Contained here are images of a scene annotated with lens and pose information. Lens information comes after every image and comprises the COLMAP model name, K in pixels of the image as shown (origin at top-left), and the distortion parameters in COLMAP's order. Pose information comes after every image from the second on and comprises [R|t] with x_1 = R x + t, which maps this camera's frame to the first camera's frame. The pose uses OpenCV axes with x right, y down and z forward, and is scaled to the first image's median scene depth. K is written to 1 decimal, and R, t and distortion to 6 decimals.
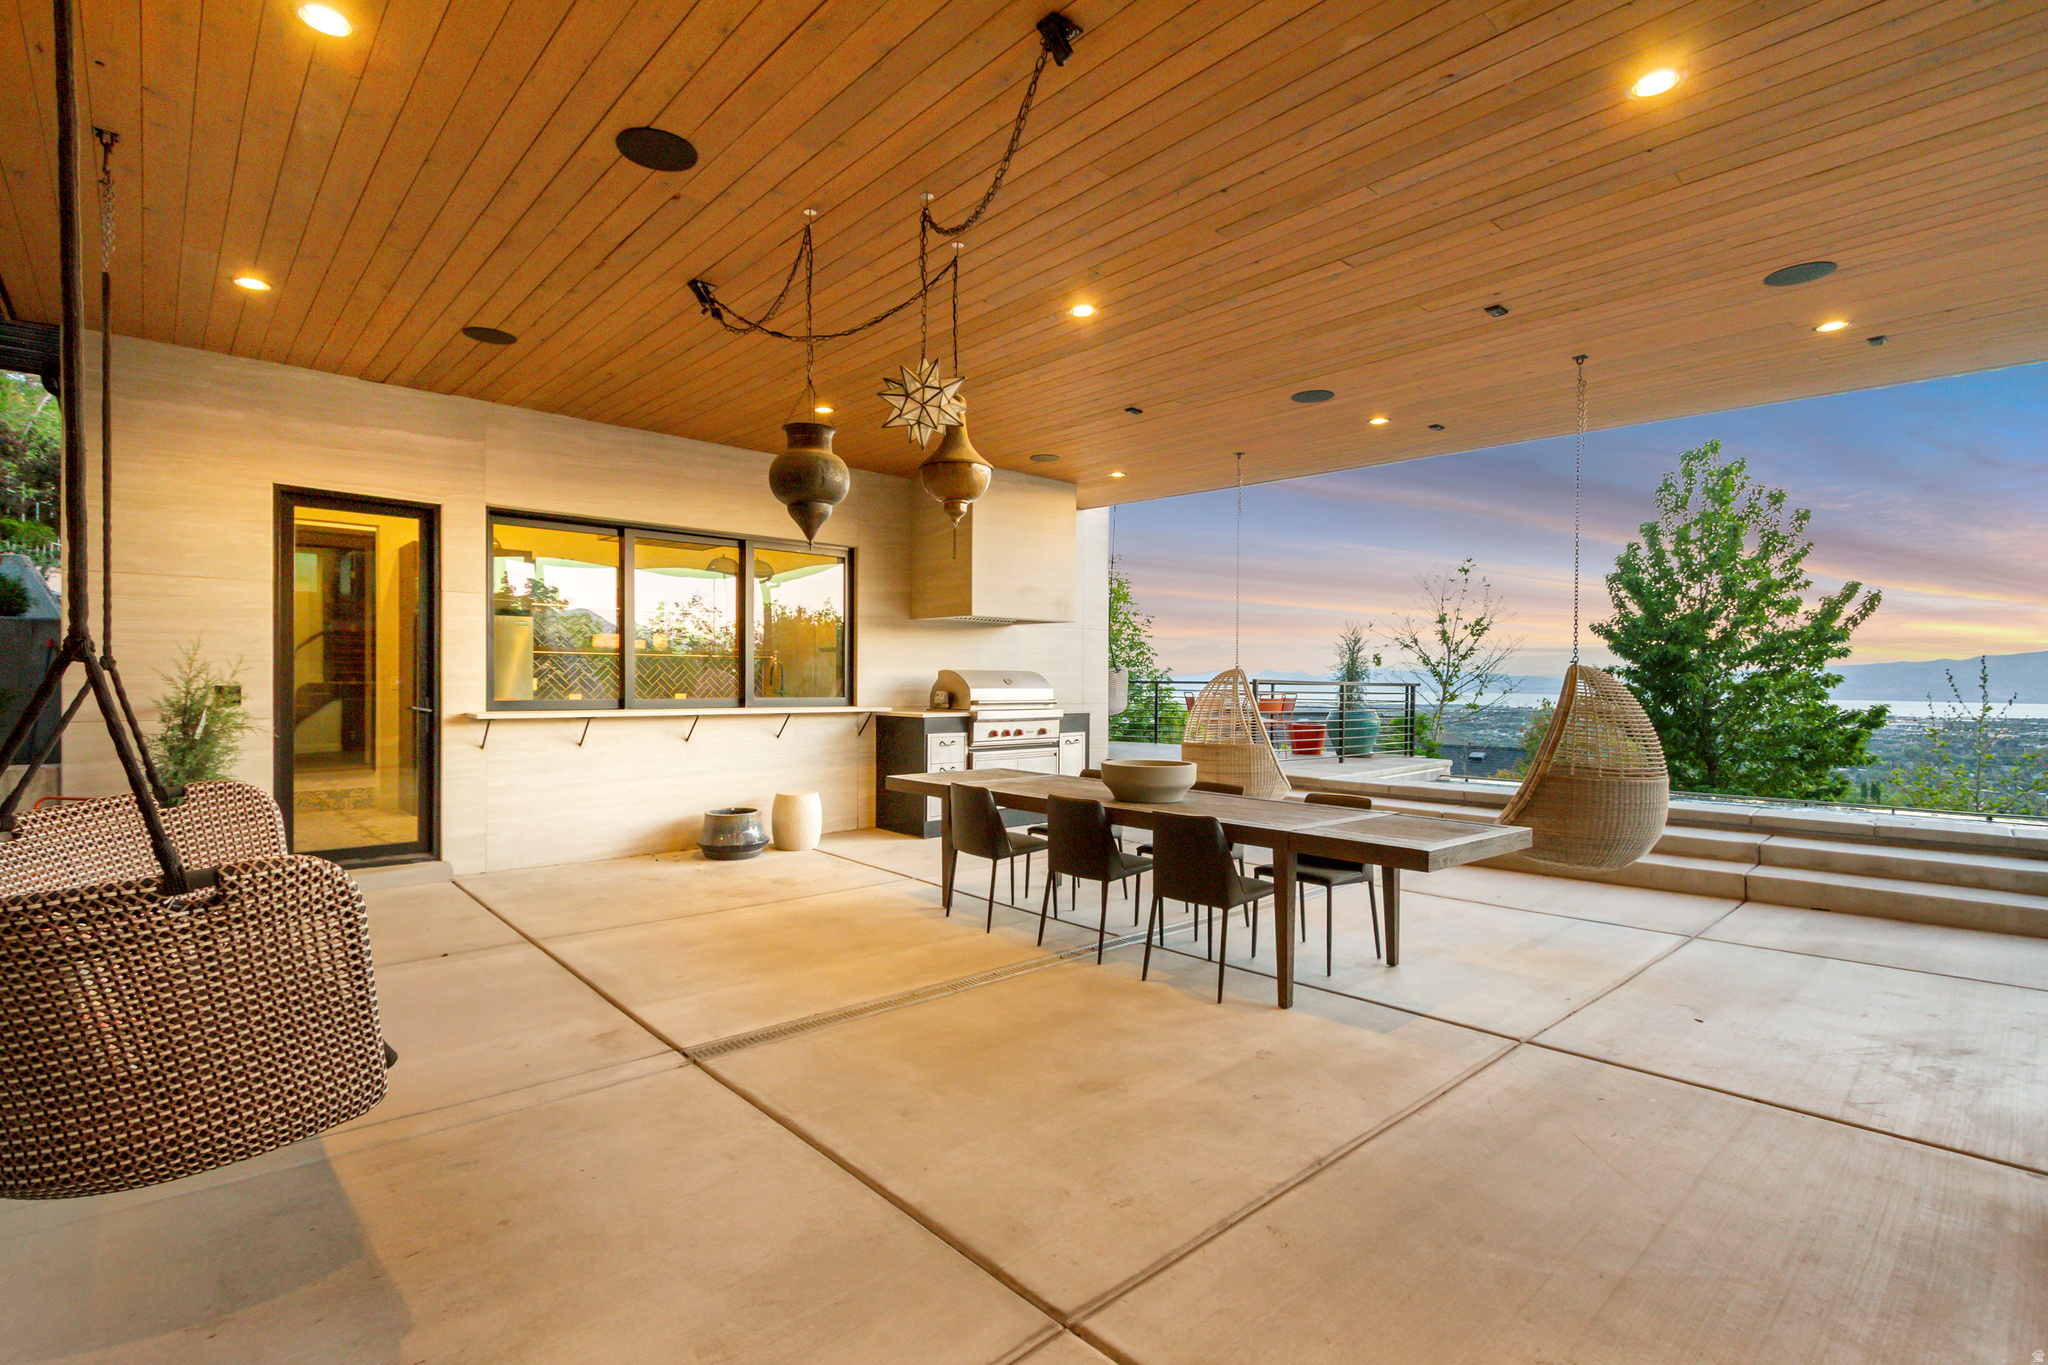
lens RADIAL K [[953.5, 0, 1028.1], [0, 953.5, 689.4], [0, 0, 1]] dist [0.012191, -0.001207]
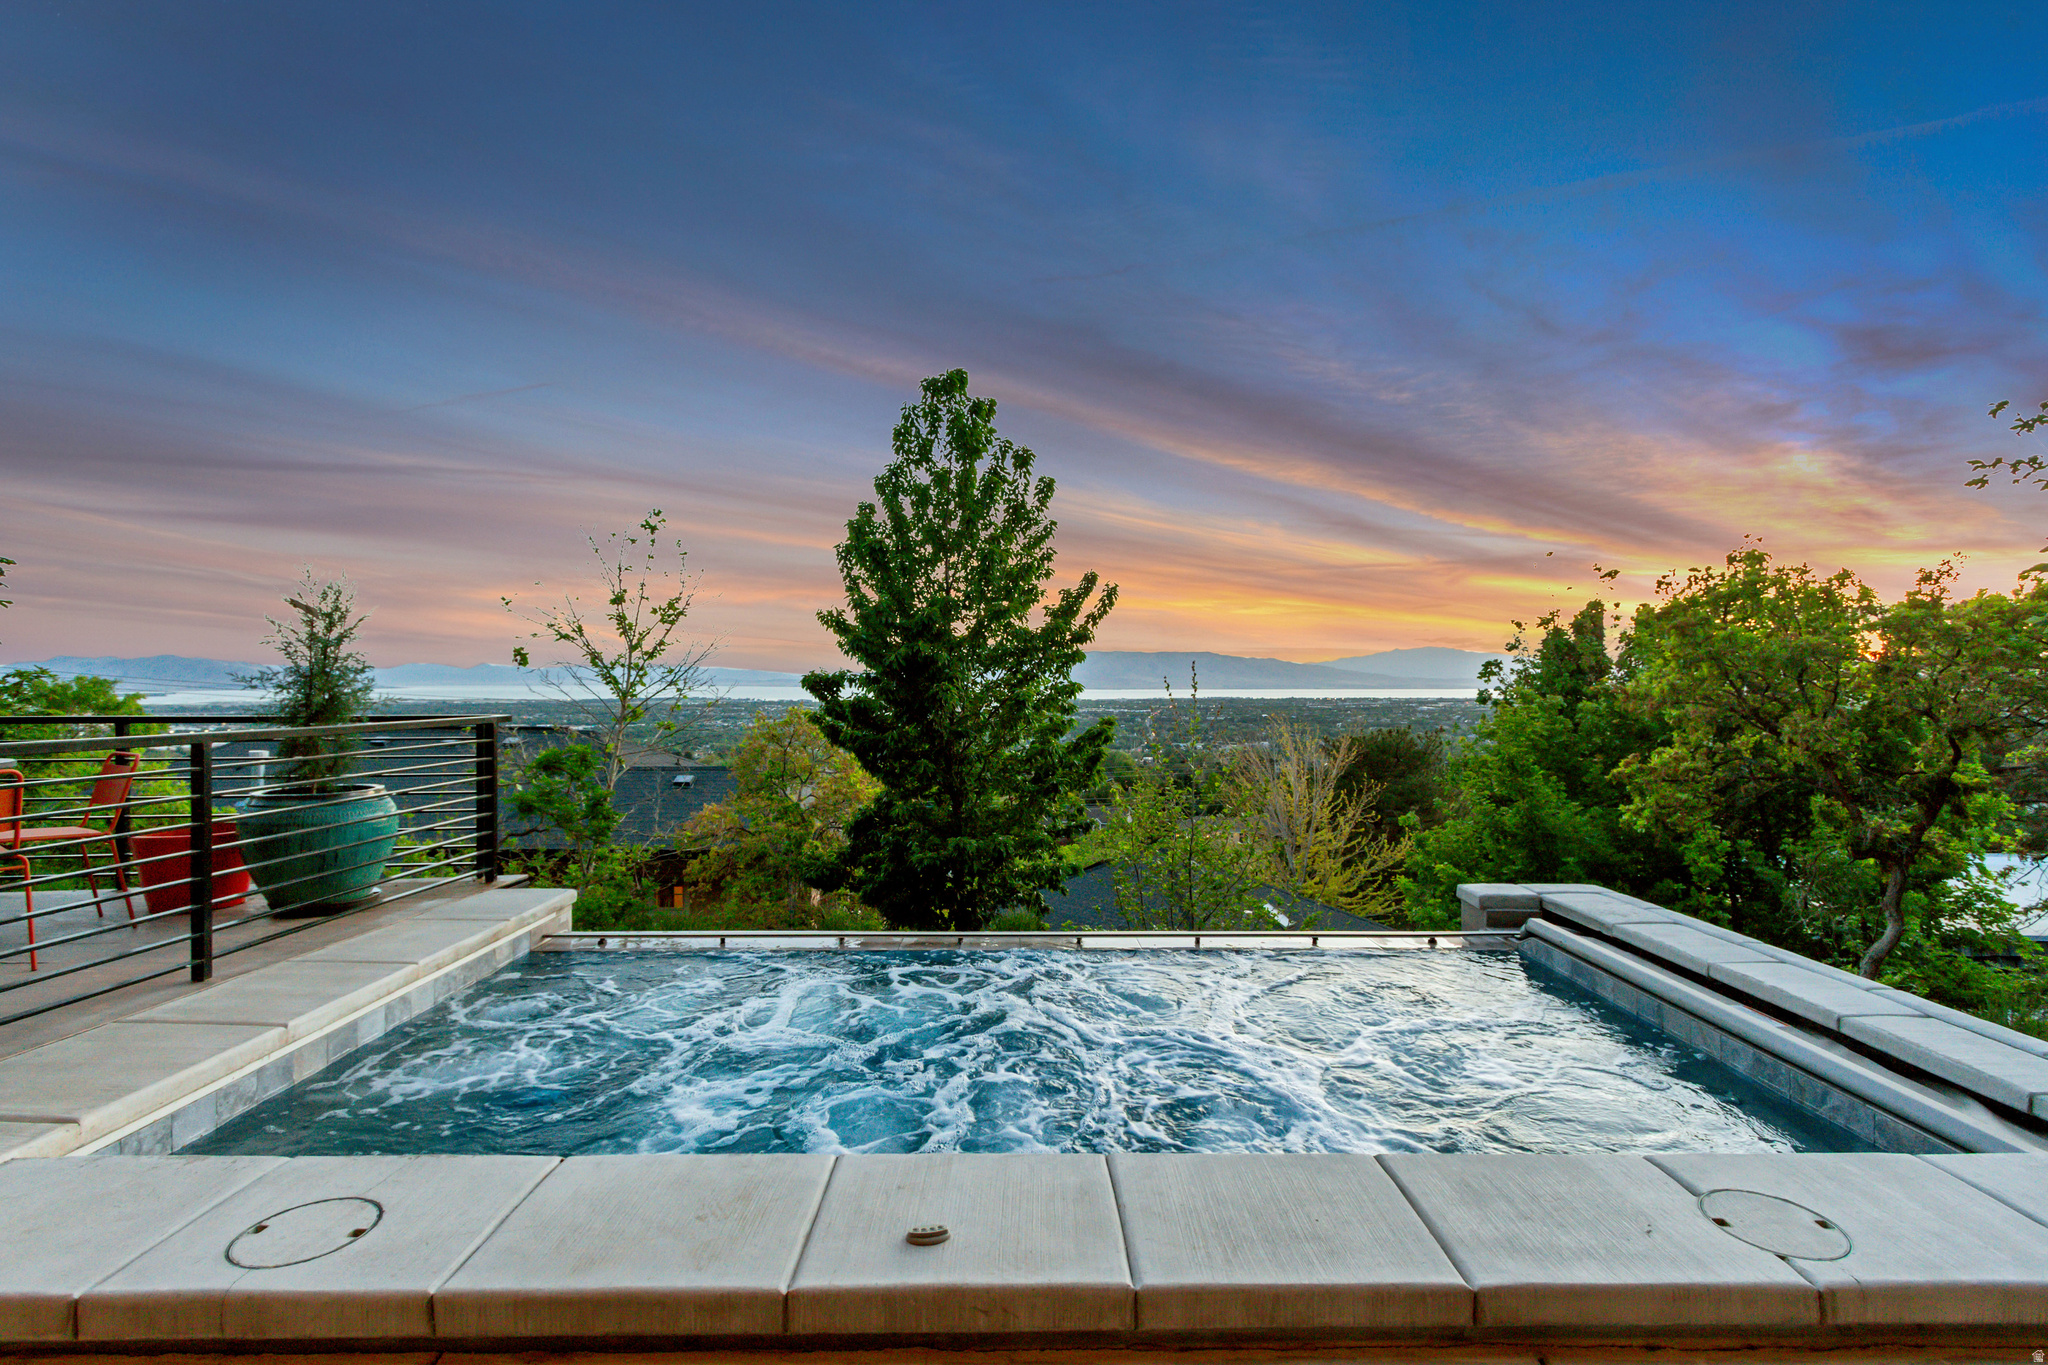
lens RADIAL K [[953.5, 0, 1019.2], [0, 953.5, 694.3], [0, 0, 1]] dist [0.012191, -0.001207]
pose [[0.724023, -0.015704, 0.689597, 0.231964], [0.008897, 0.999870, 0.013429, -0.016835], [-0.689718, -0.003588, 0.724069, 0.432067]]
